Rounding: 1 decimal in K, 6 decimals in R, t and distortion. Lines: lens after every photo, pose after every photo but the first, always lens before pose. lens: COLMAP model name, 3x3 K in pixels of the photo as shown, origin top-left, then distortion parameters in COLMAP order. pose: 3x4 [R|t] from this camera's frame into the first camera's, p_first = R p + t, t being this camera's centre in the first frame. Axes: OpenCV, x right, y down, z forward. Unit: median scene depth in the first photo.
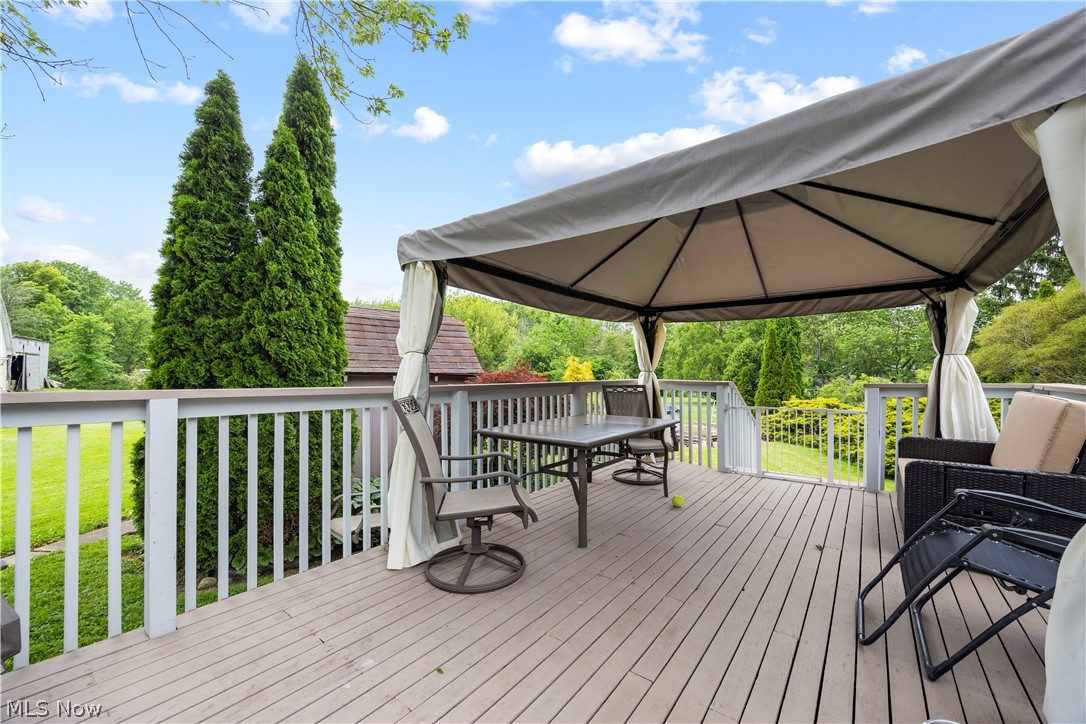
lens RADIAL K [[424.0, 0, 543.9], [0, 424.0, 377.2], [0, 0, 1]] dist [-0.000392, -0.000003]
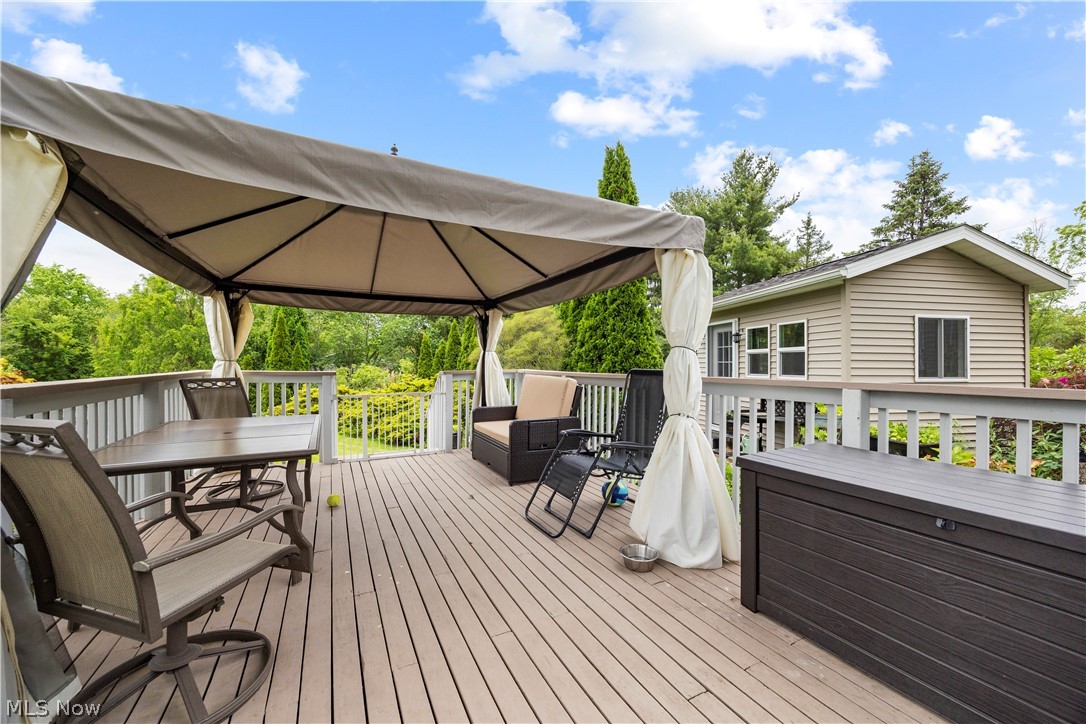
lens RADIAL K [[417.1, 0, 543.0], [0, 417.1, 362.0], [0, 0, 1]] dist [0.000270, 0.000115]
pose [[0.429130, 0.001957, 0.903241, -0.322080], [0.006598, 0.999964, -0.005302, -0.004772], [-0.903219, 0.008235, 0.429102, 0.185843]]
